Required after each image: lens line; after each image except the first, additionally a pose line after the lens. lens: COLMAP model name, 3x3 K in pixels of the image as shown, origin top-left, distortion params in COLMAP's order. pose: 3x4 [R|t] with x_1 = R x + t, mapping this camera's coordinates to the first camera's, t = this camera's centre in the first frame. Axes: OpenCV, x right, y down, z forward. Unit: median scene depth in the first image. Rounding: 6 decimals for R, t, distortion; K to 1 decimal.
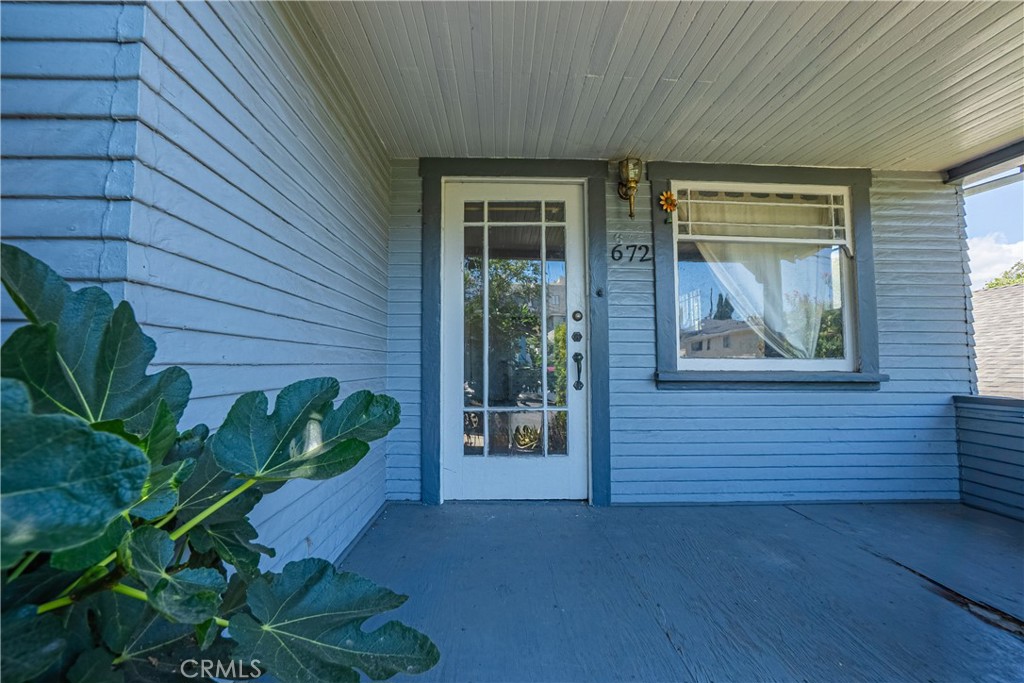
lens RADIAL K [[446.8, 0, 499.8], [0, 446.8, 341.6], [0, 0, 1]] dist [-0.001615, 0.000696]
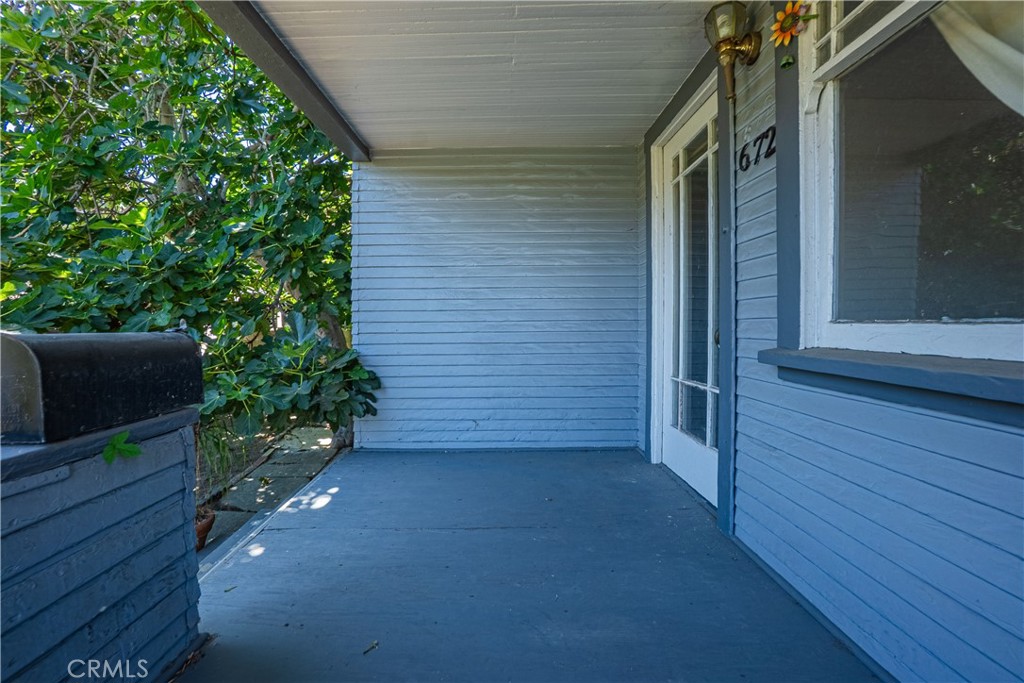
lens RADIAL K [[446.8, 0, 499.8], [0, 446.8, 341.6], [0, 0, 1]] dist [-0.001615, 0.000696]
pose [[-0.002155, 0.030203, -0.999541, 0.912451], [0.048392, 0.998376, 0.030063, 0.024954], [0.998826, -0.048305, -0.003613, 0.650024]]
